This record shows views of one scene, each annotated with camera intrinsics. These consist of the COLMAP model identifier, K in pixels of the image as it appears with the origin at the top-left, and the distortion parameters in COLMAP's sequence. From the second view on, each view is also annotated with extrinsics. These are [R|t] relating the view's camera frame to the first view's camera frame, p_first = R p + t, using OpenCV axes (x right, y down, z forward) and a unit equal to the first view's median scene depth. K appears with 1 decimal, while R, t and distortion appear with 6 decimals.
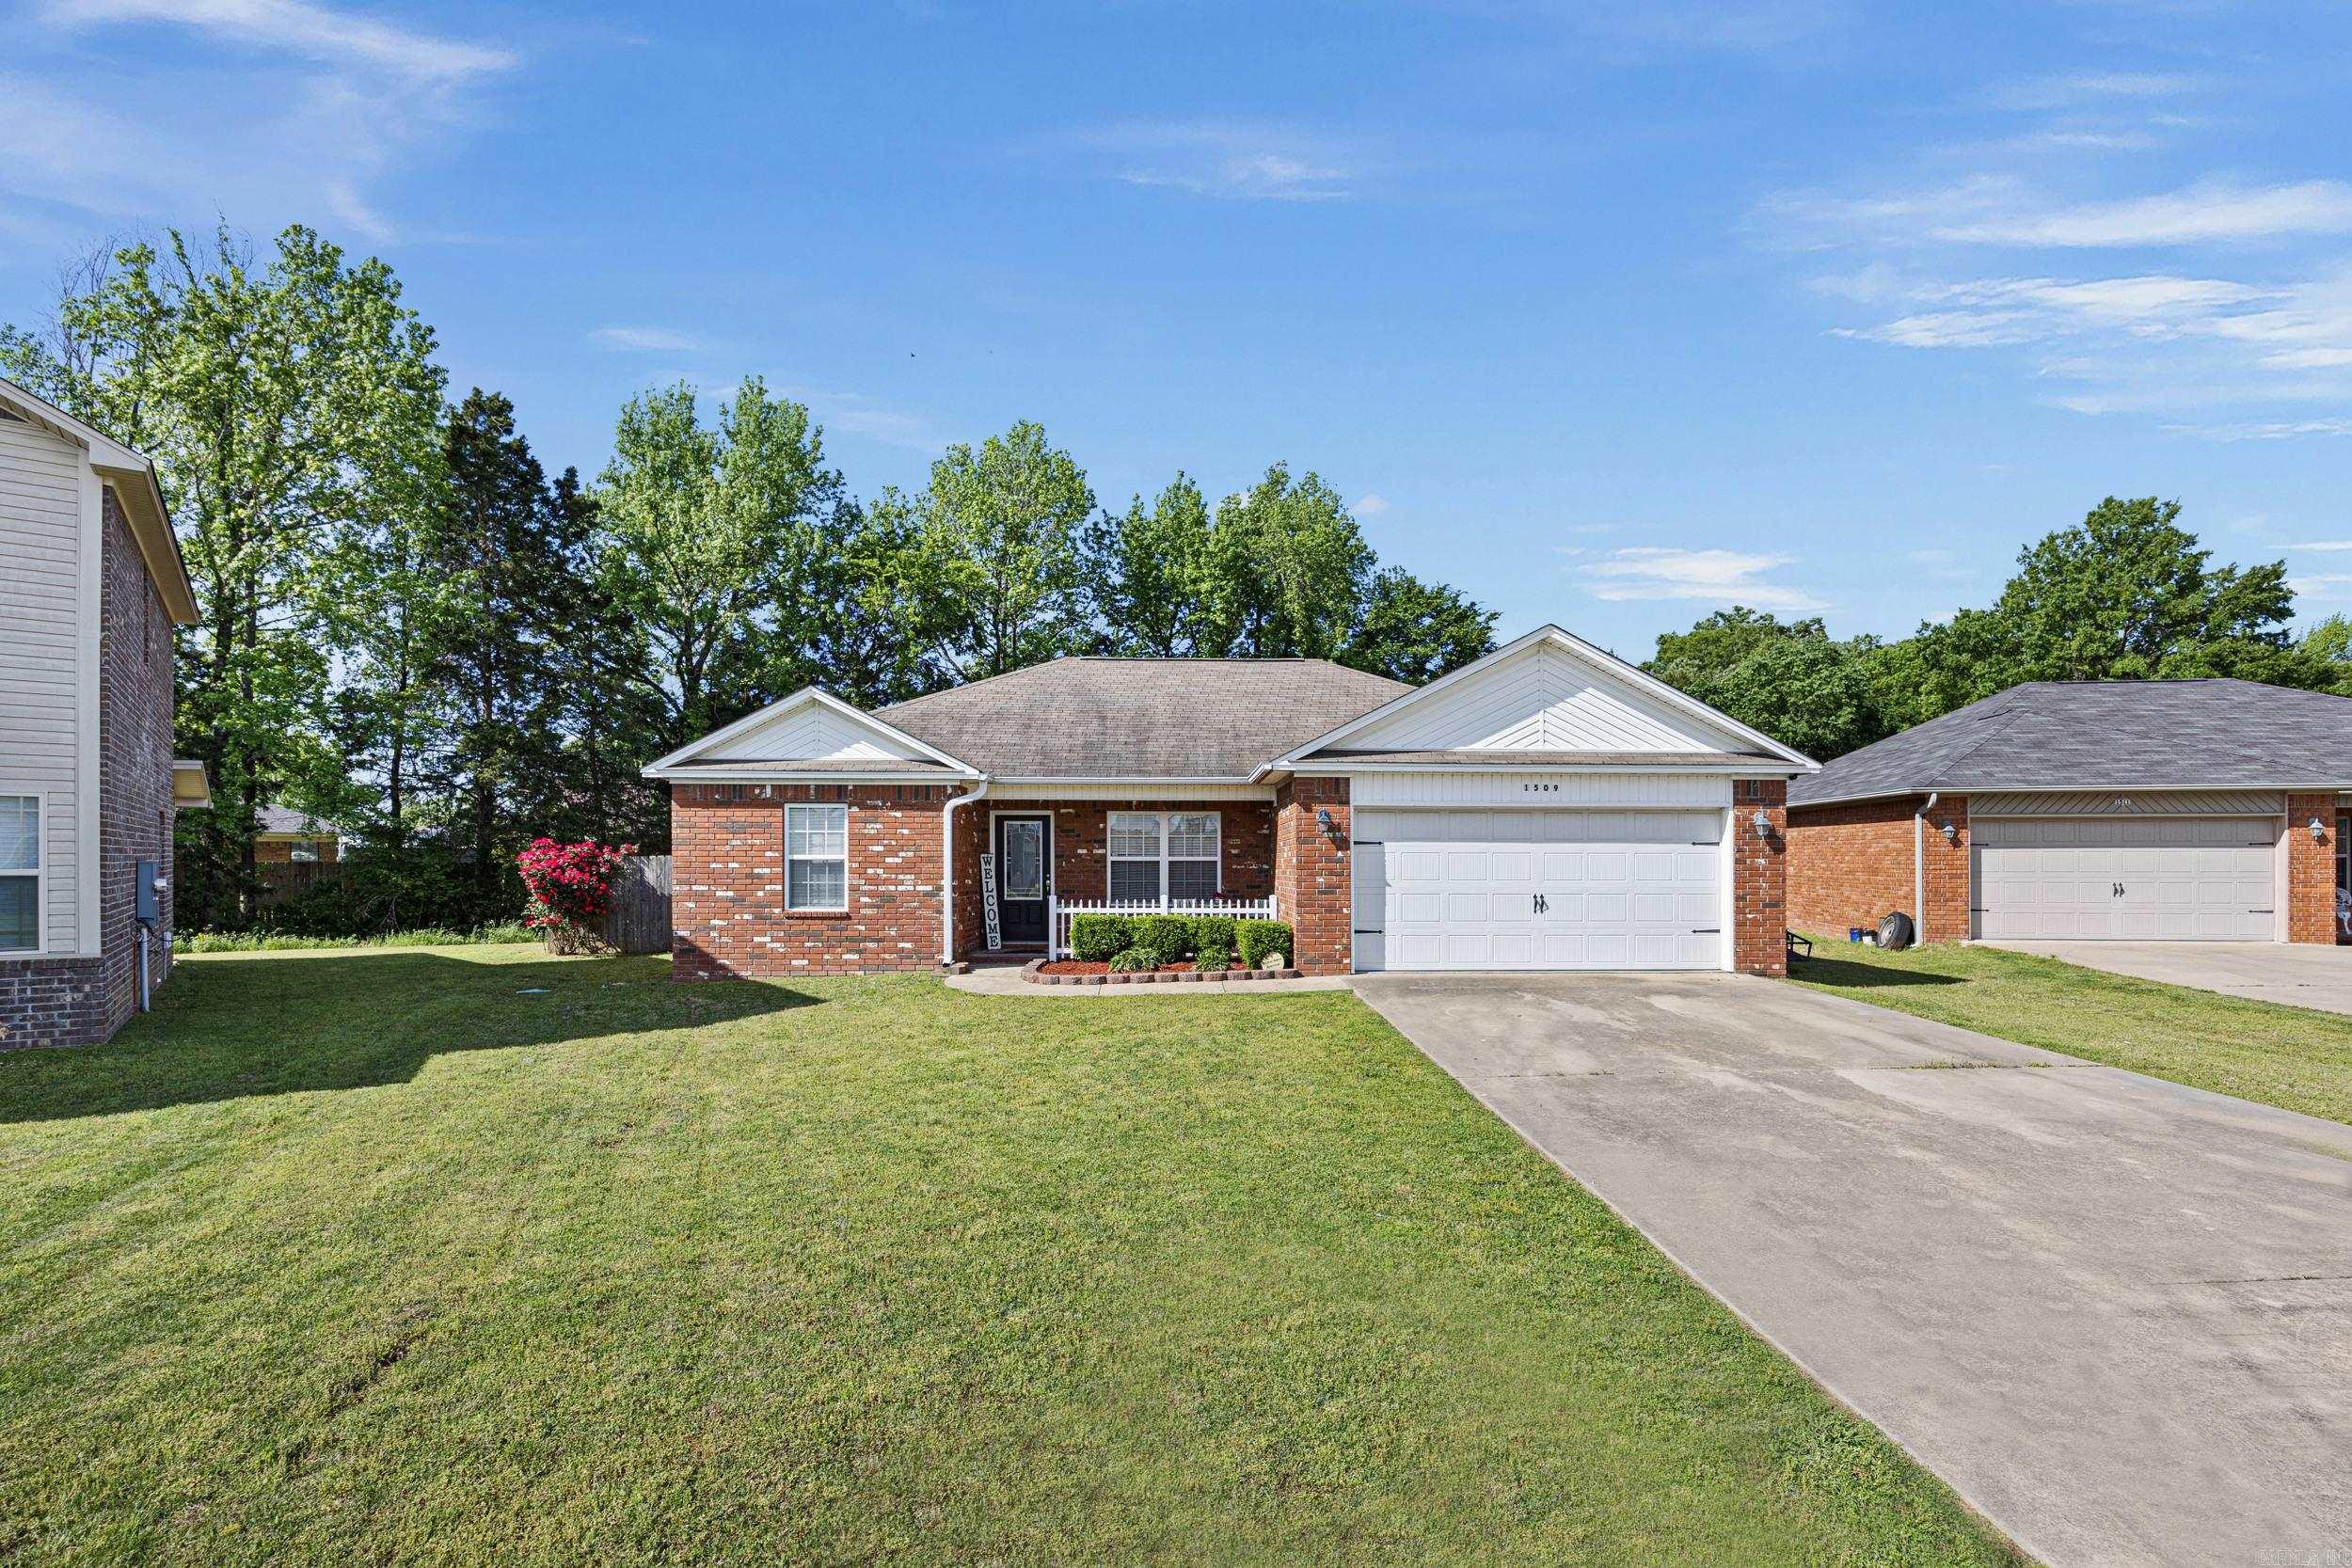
lens RADIAL K [[1157.2, 0, 1056.6], [0, 1157.2, 789.9], [0, 0, 1]] dist [-0.014289, 0.000304]
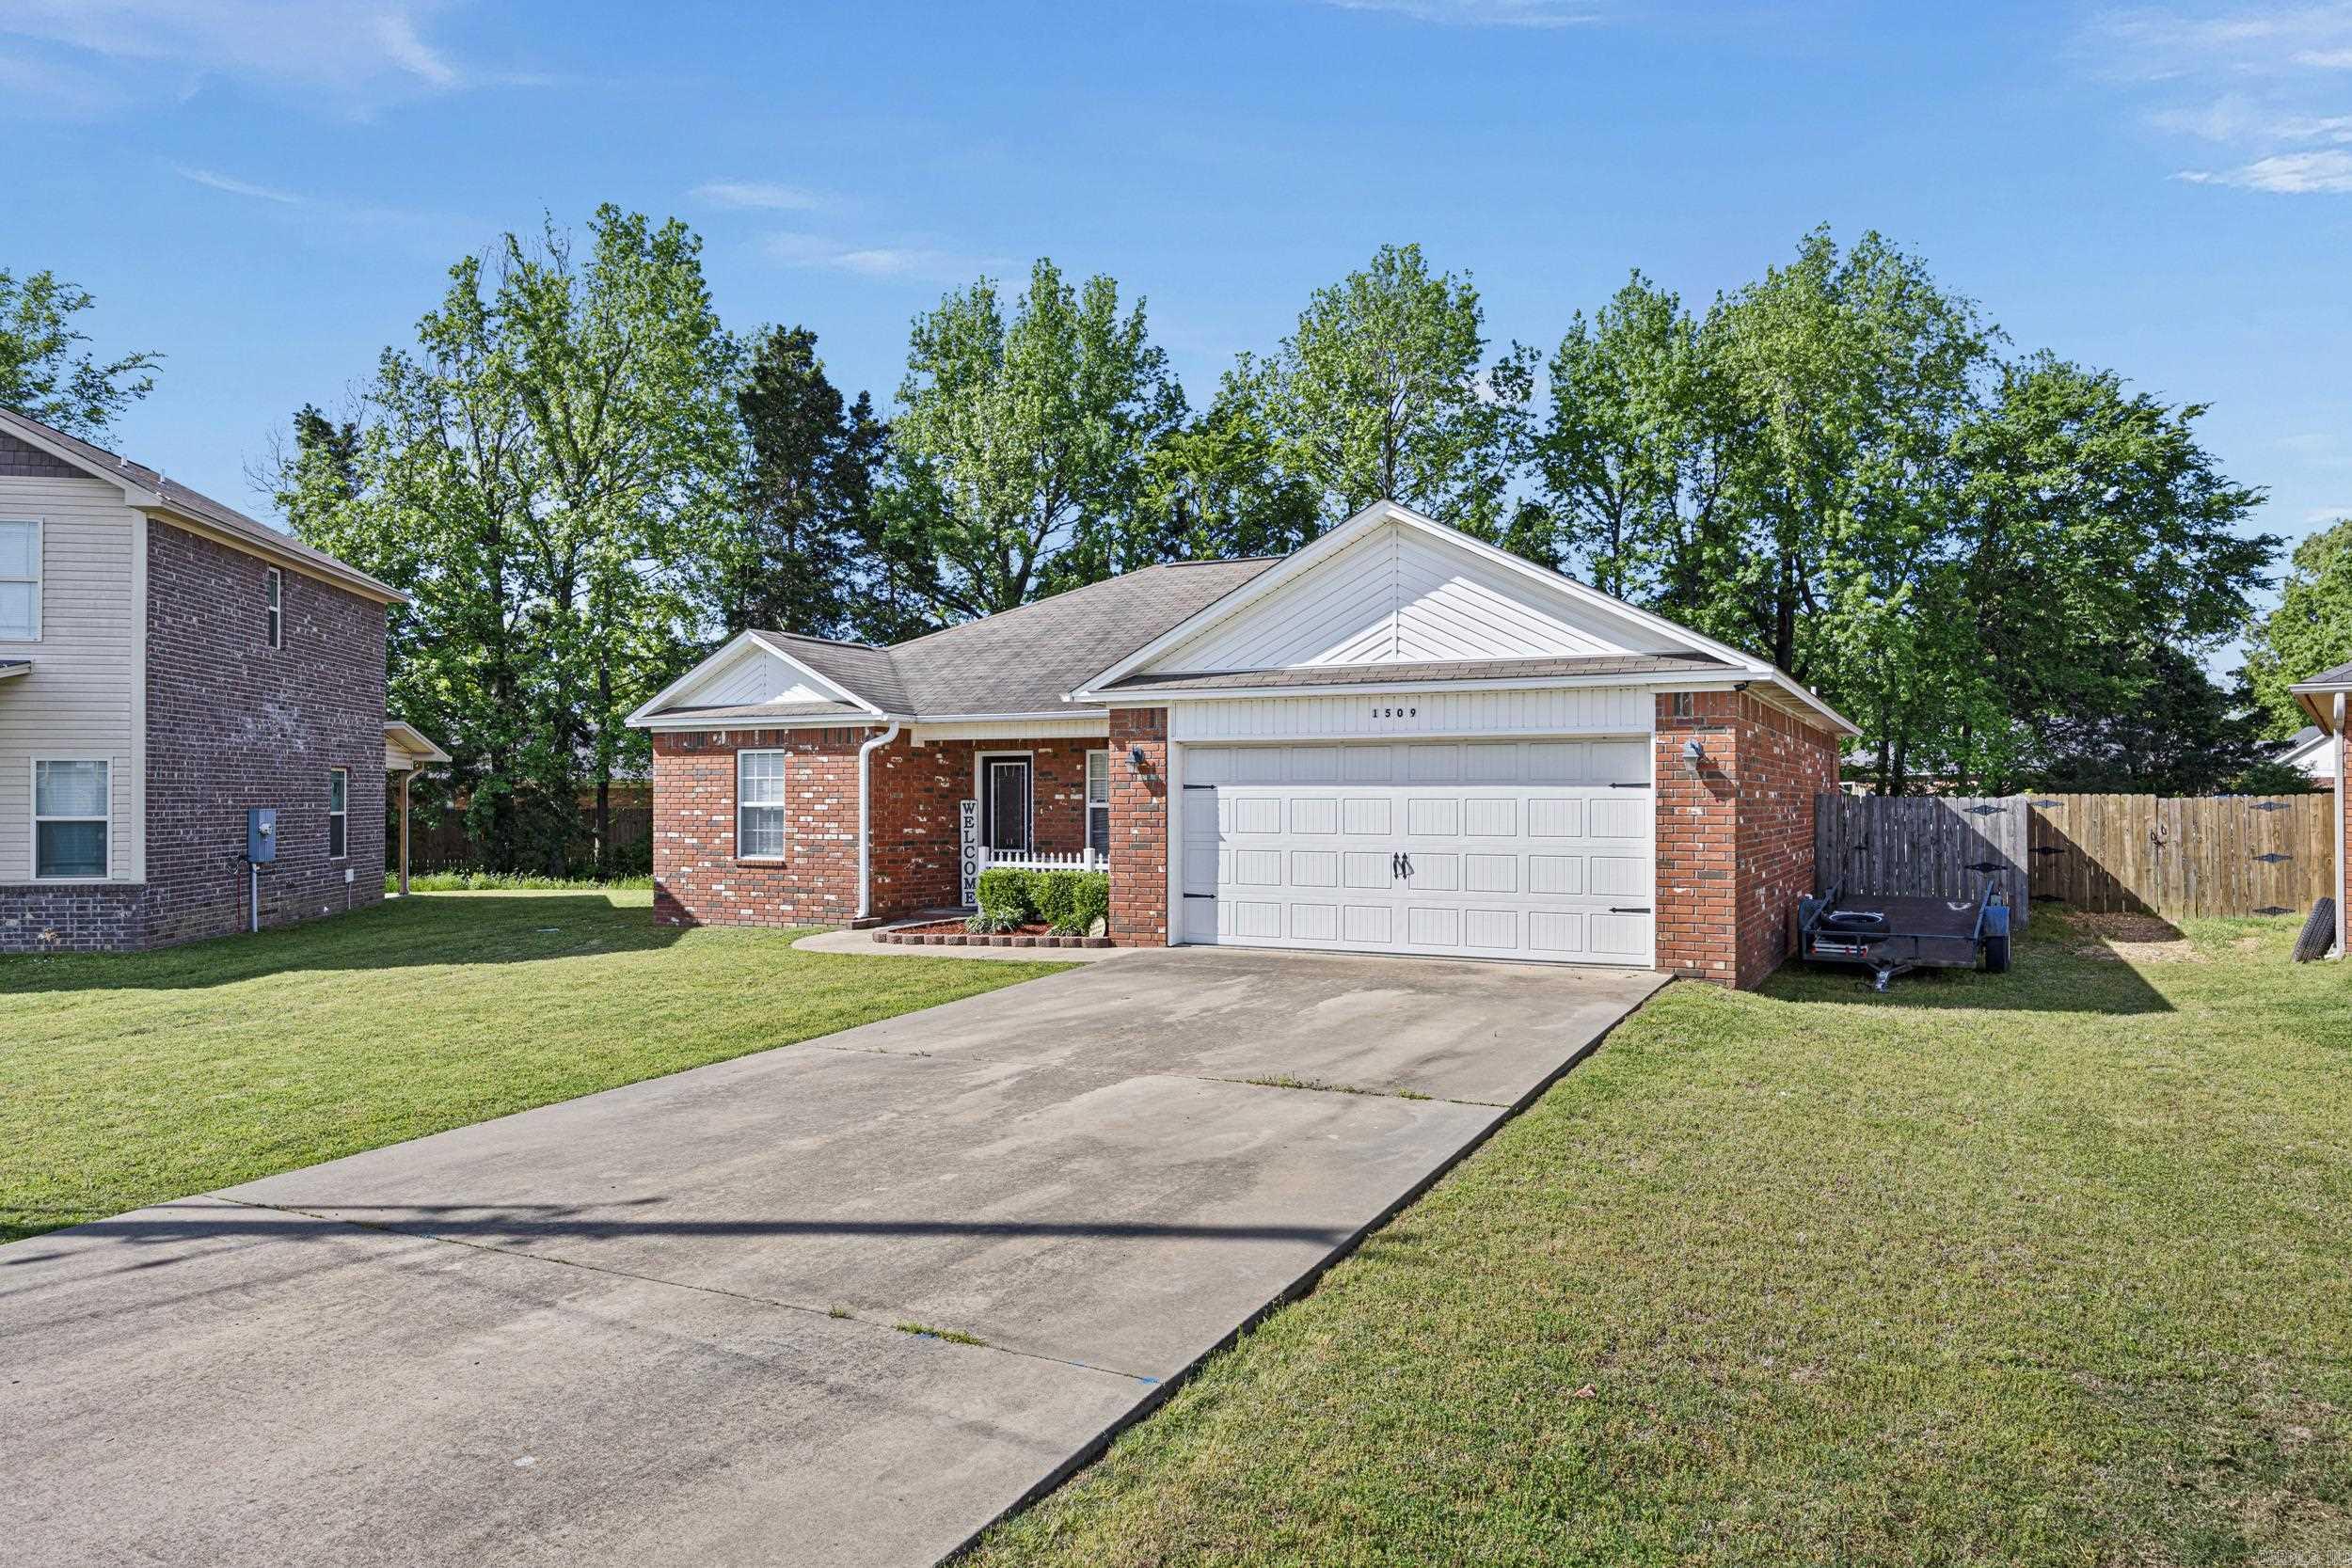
lens RADIAL K [[1525.2, 0, 1176.4], [0, 1525.2, 700.6], [0, 0, 1]] dist [-0.006325, -0.002367]
pose [[0.872656, -0.033818, -0.487163, 0.777393], [0.030978, 0.999424, -0.013887, -0.000583], [0.487352, -0.002972, 0.873201, 0.053263]]
